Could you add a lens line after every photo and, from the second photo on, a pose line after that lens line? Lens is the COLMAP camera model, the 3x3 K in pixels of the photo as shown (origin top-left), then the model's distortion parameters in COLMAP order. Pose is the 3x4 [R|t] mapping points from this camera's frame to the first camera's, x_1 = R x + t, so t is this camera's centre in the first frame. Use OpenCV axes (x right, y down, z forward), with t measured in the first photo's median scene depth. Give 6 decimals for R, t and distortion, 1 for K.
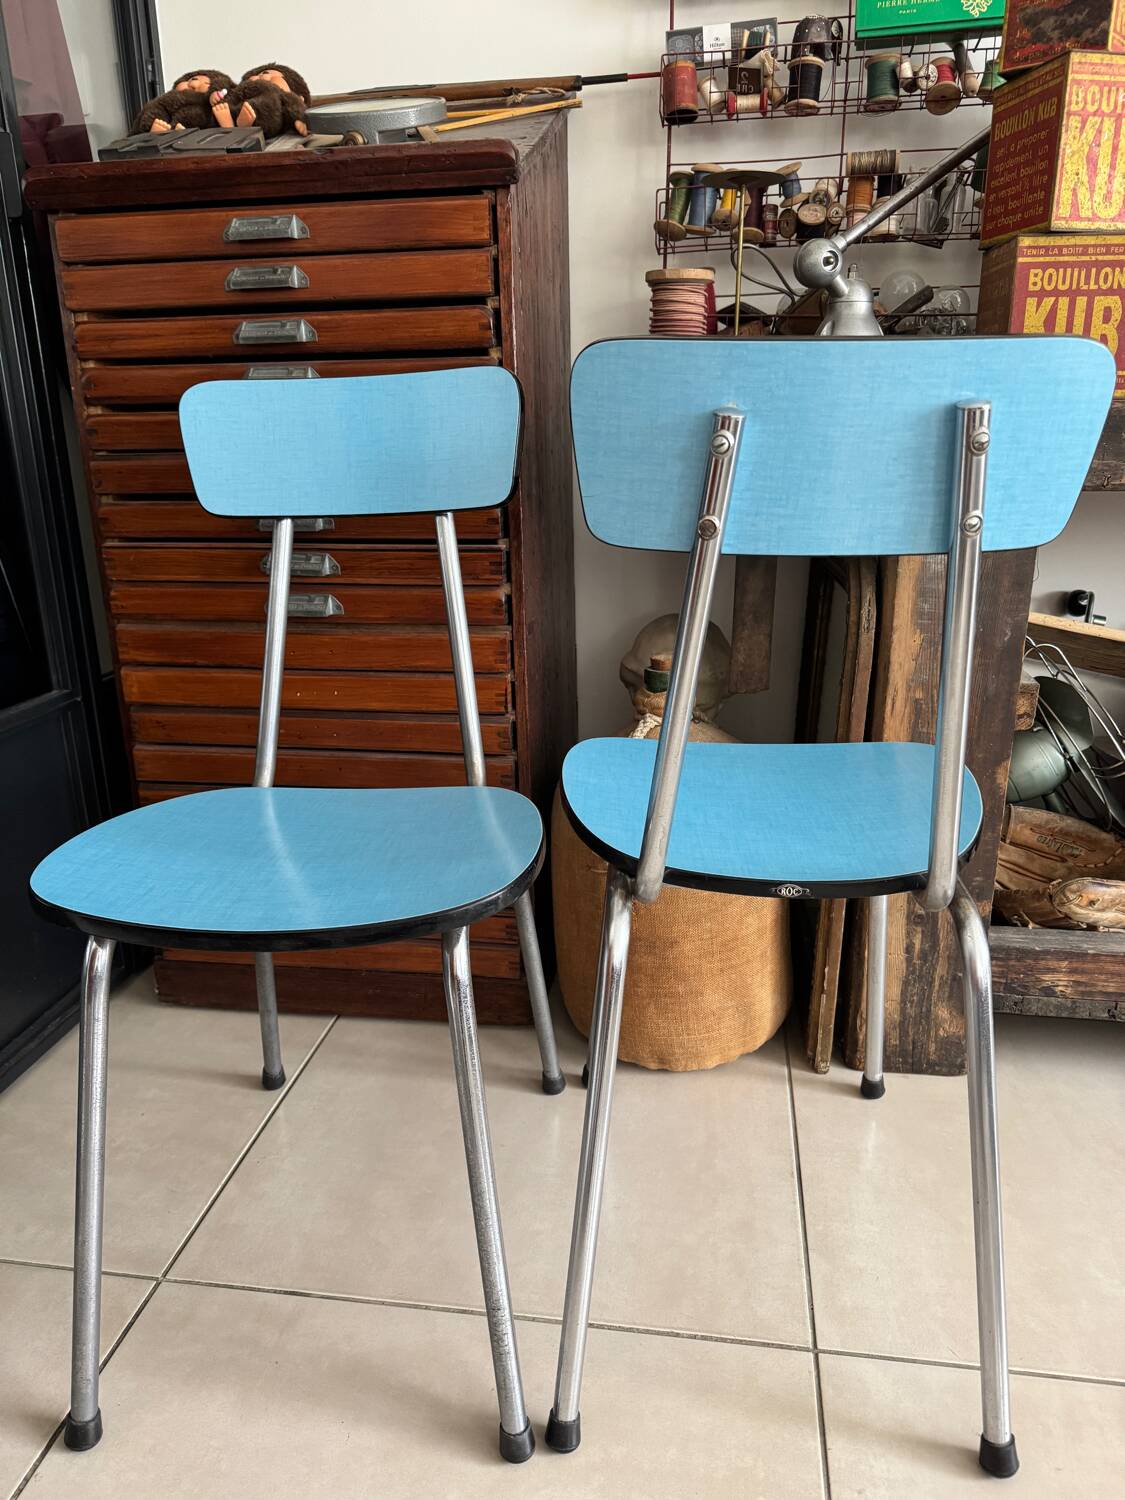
lens RADIAL K [[1079.9, 0, 560.1], [0, 1079.9, 758.0], [0, 0, 1]] dist [0.012328, -0.019882]
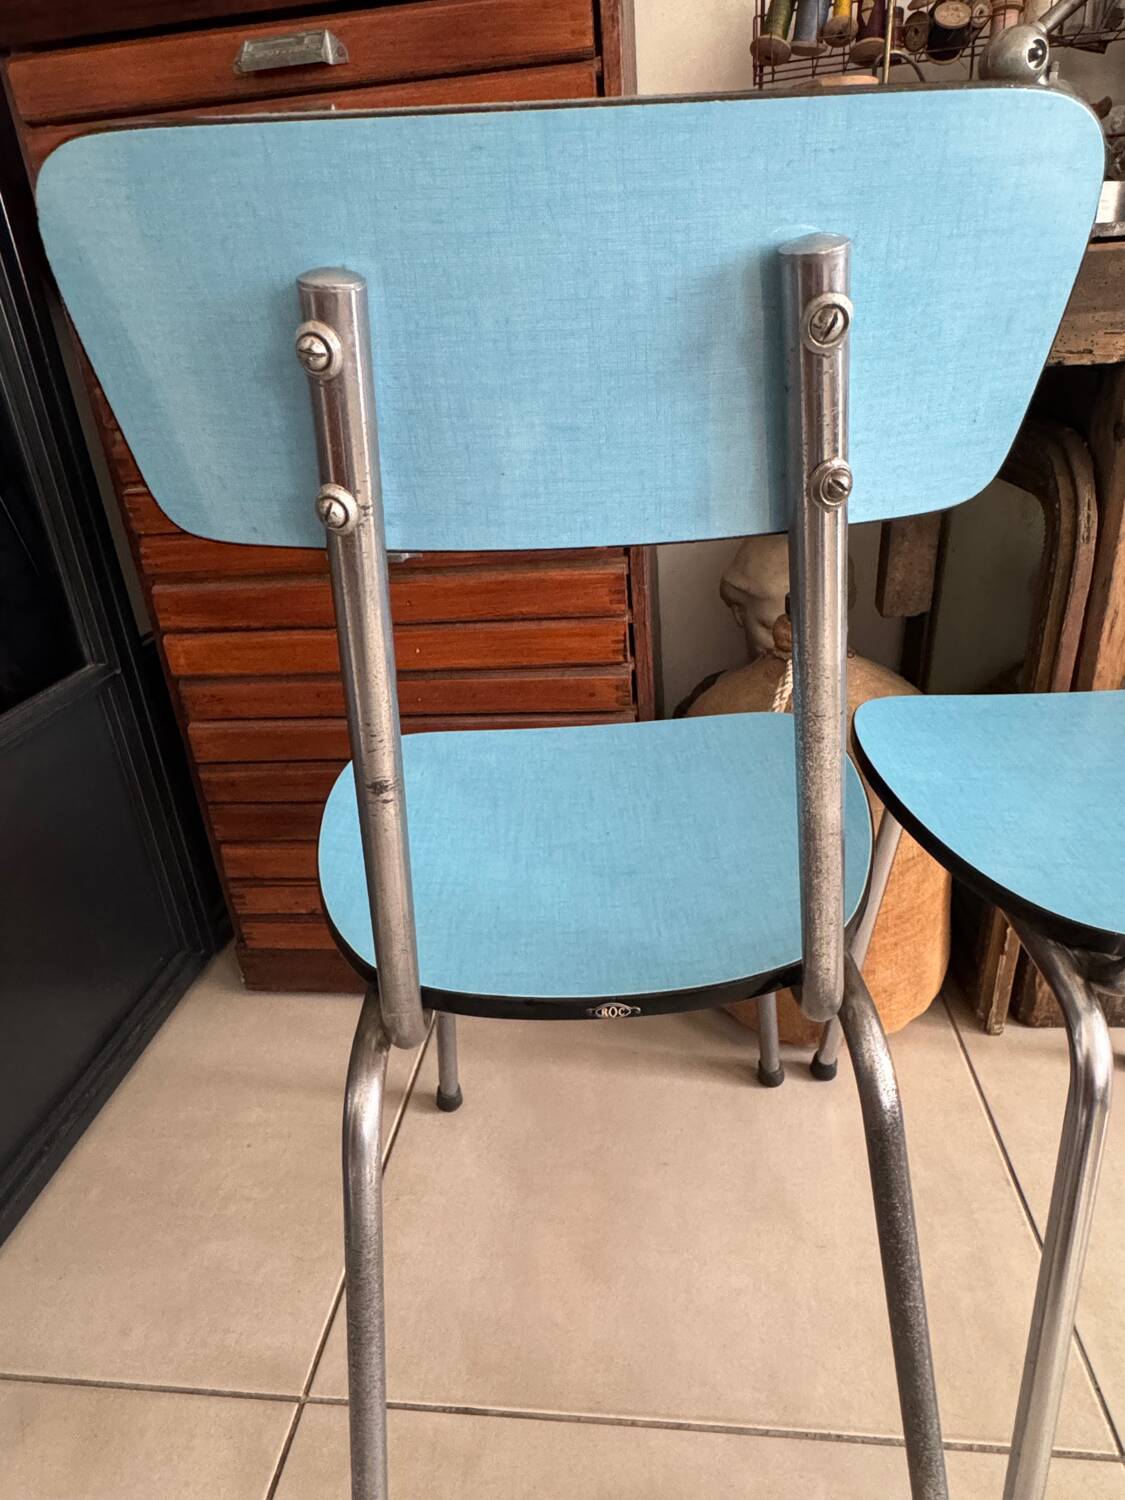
lens RADIAL K [[930.1, 0, 563.2], [0, 930.1, 730.1], [0, 0, 1]] dist [0.002751, -0.001401]
pose [[0.997364, -0.071065, 0.014678, -0.124033], [0.068901, 0.990892, 0.115695, -0.084294], [-0.022766, -0.114379, 0.993176, 0.296102]]
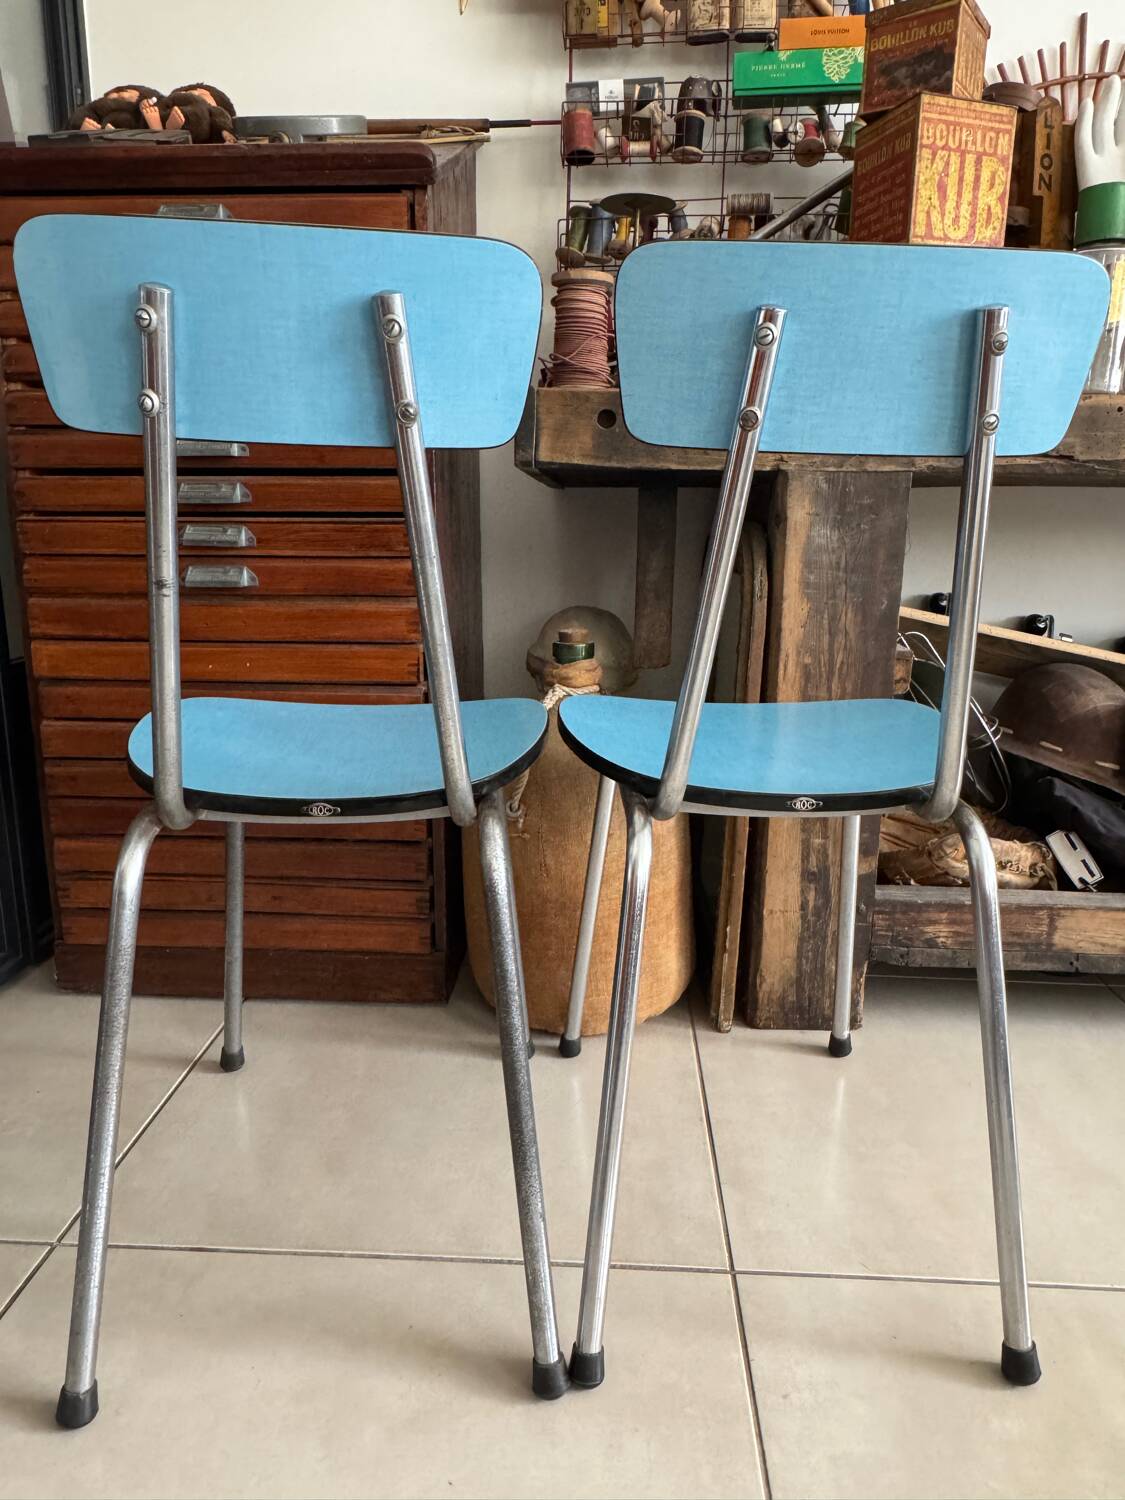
lens RADIAL K [[1032.8, 0, 563.0], [0, 1032.8, 736.7], [0, 0, 1]] dist [-0.012777, 0.008955]
pose [[0.994520, 0.000527, 0.104541, -0.017810], [0.008643, 0.996149, -0.087244, 0.104966], [-0.104184, 0.087669, 0.990686, 0.013312]]
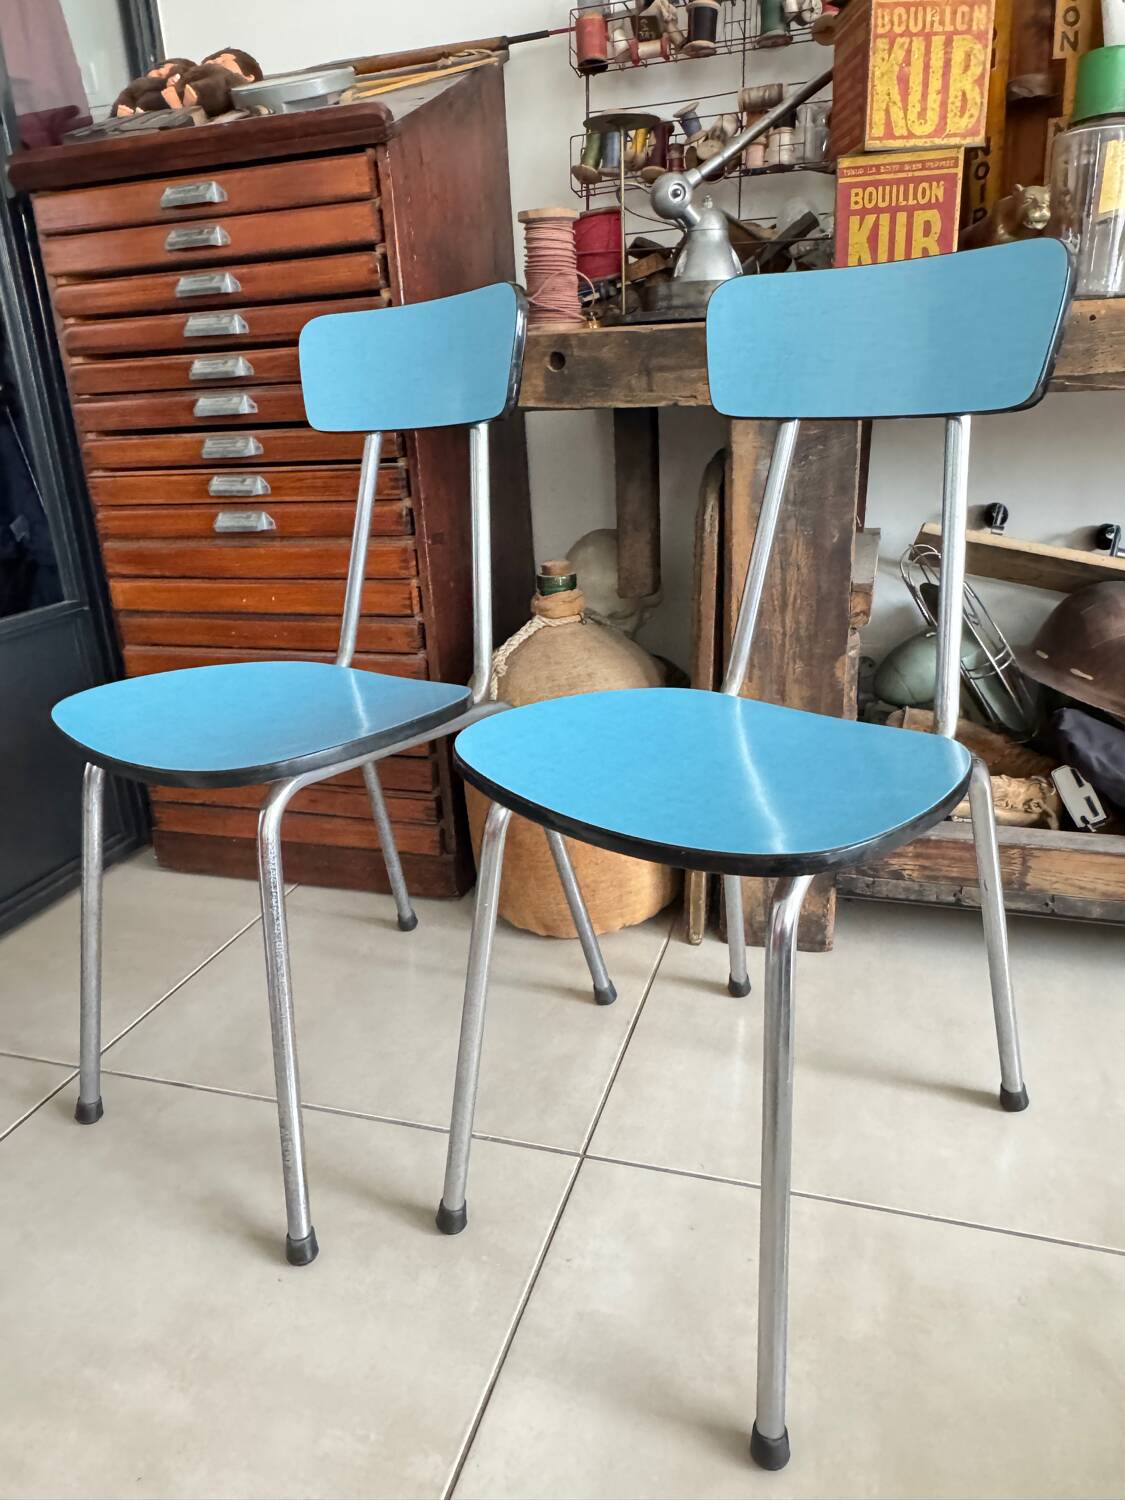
lens RADIAL K [[1032.8, 0, 562.0], [0, 1032.8, 737.4], [0, 0, 1]] dist [-0.012777, 0.008955]
pose [[0.989137, 0.015593, -0.146170, 0.288445], [-0.010283, 0.999262, 0.037015, 0.048318], [0.146640, -0.035110, 0.988567, -0.056028]]
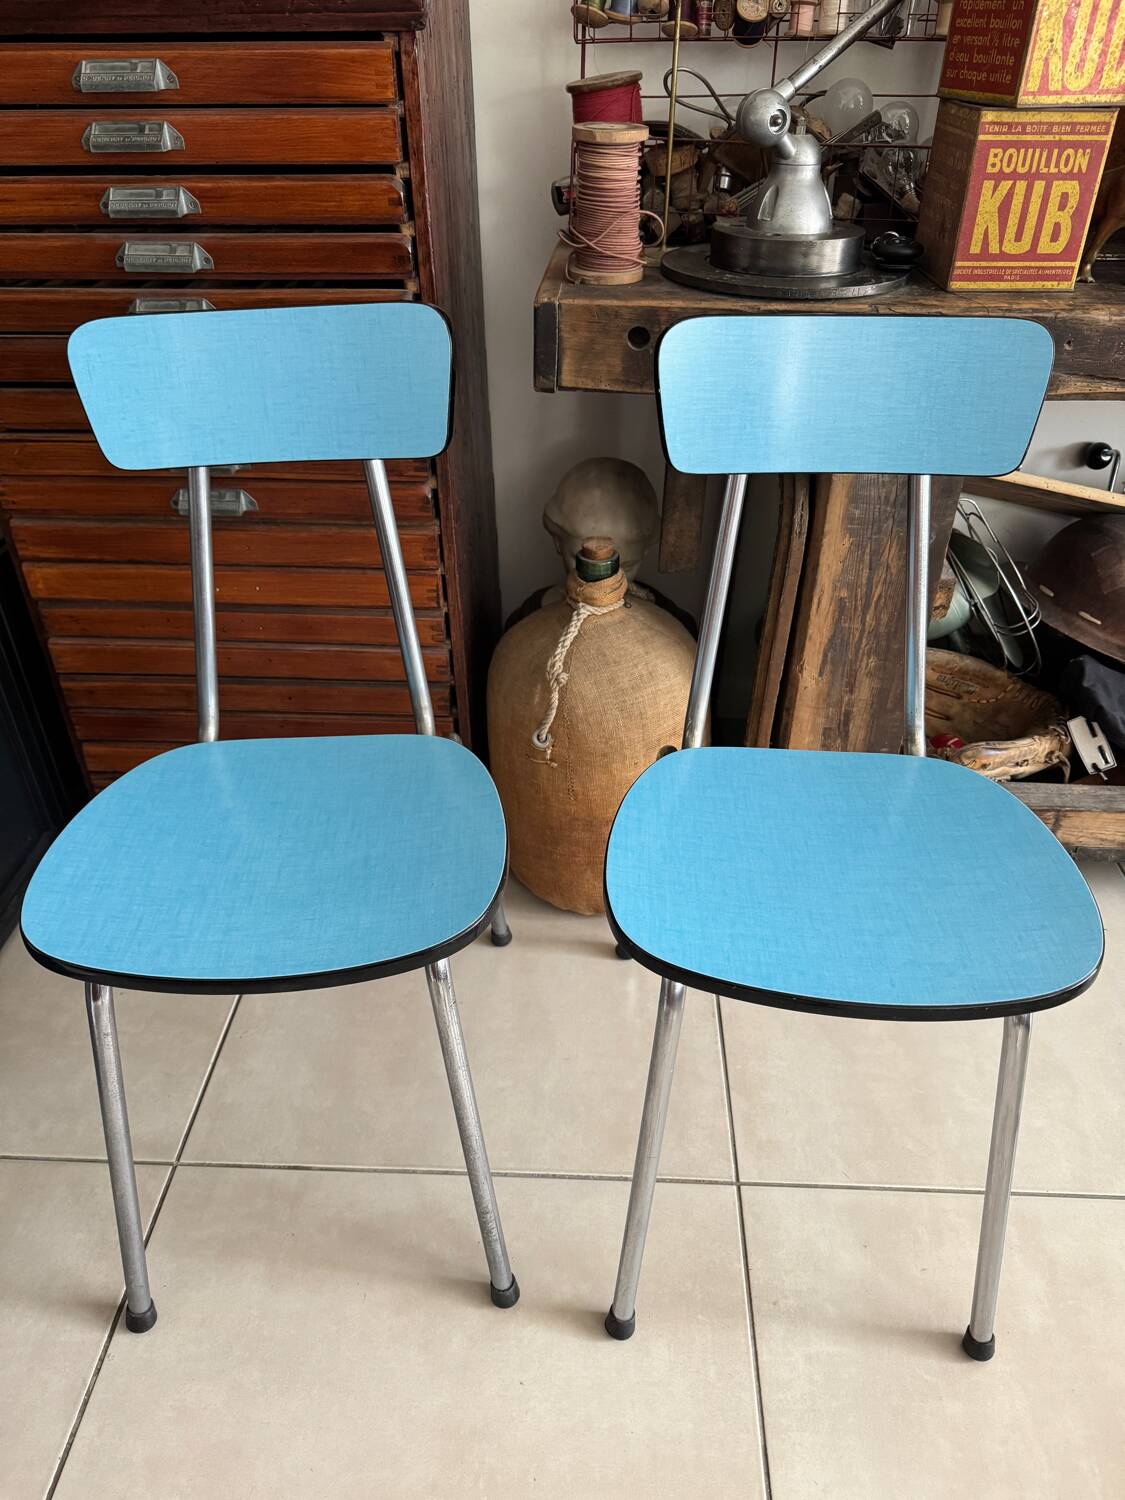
lens RADIAL K [[1079.9, 0, 562.9], [0, 1079.9, 759.6], [0, 0, 1]] dist [0.012328, -0.019882]
pose [[0.993944, -0.054399, 0.095481, -0.041636], [0.021985, 0.949746, 0.312248, -0.235188], [-0.107669, -0.308257, 0.945190, 0.005656]]
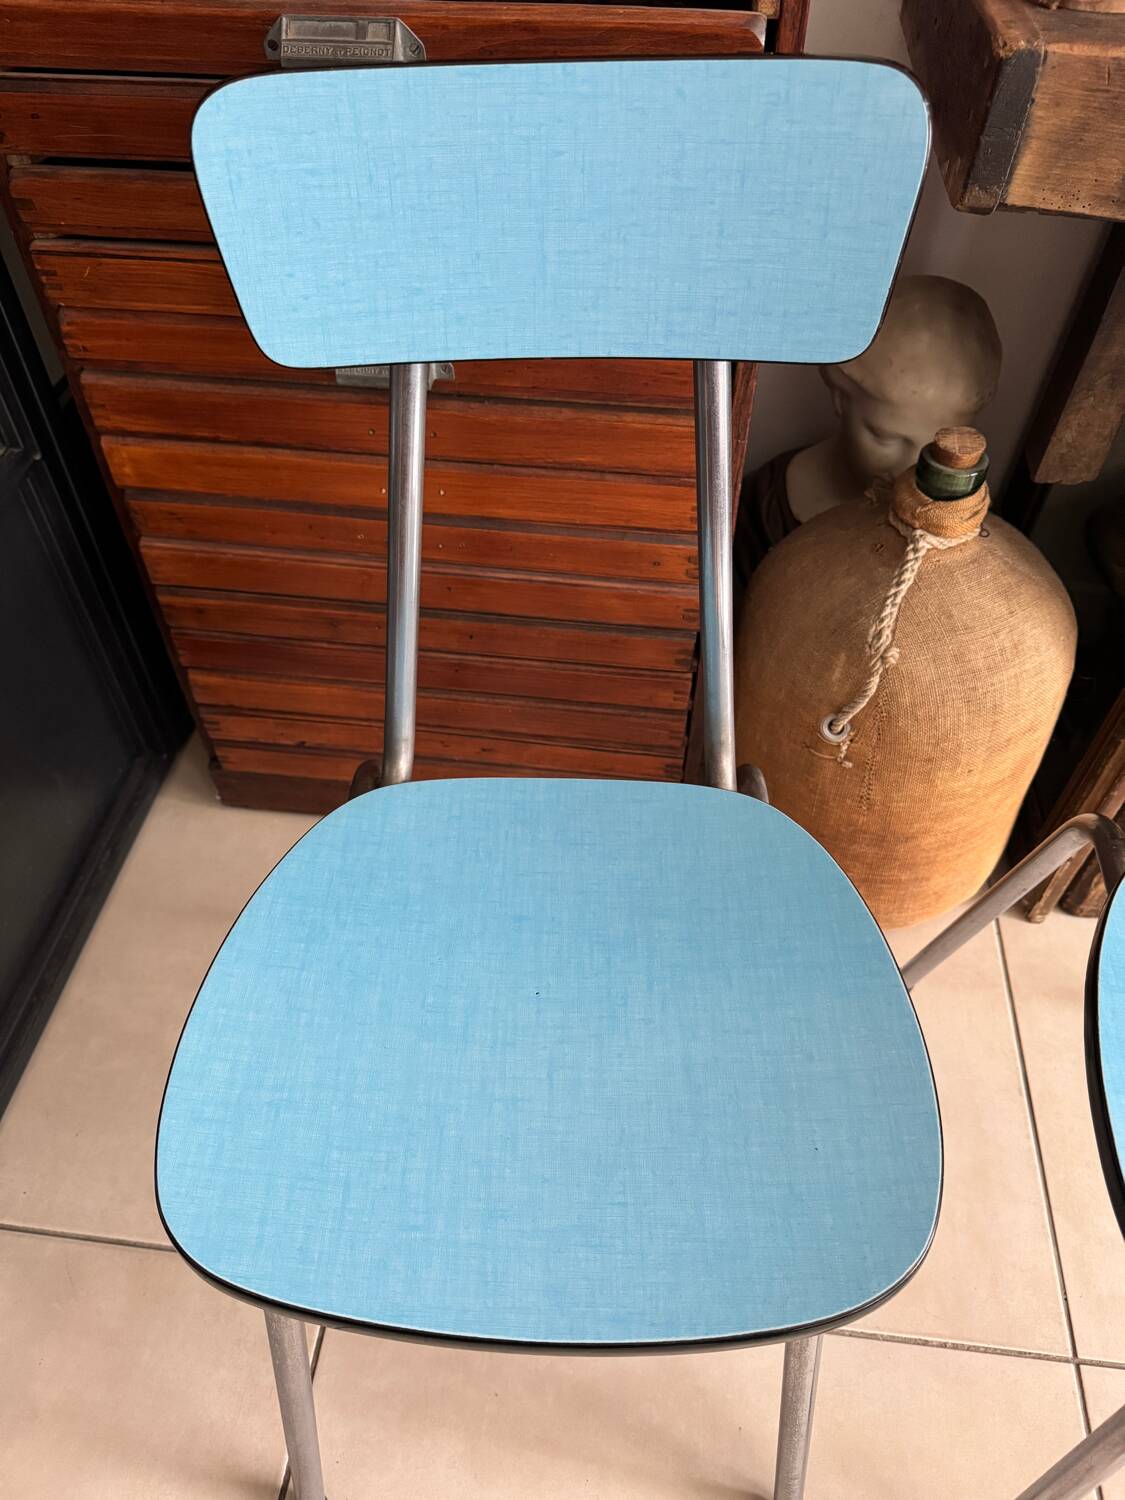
lens RADIAL K [[1079.9, 0, 560.5], [0, 1079.9, 761.8], [0, 0, 1]] dist [0.012328, -0.019882]
pose [[0.999142, -0.015689, 0.038322, -0.183831], [-0.006527, 0.854208, 0.519890, -0.291752], [-0.040892, -0.519694, 0.853373, 0.389754]]
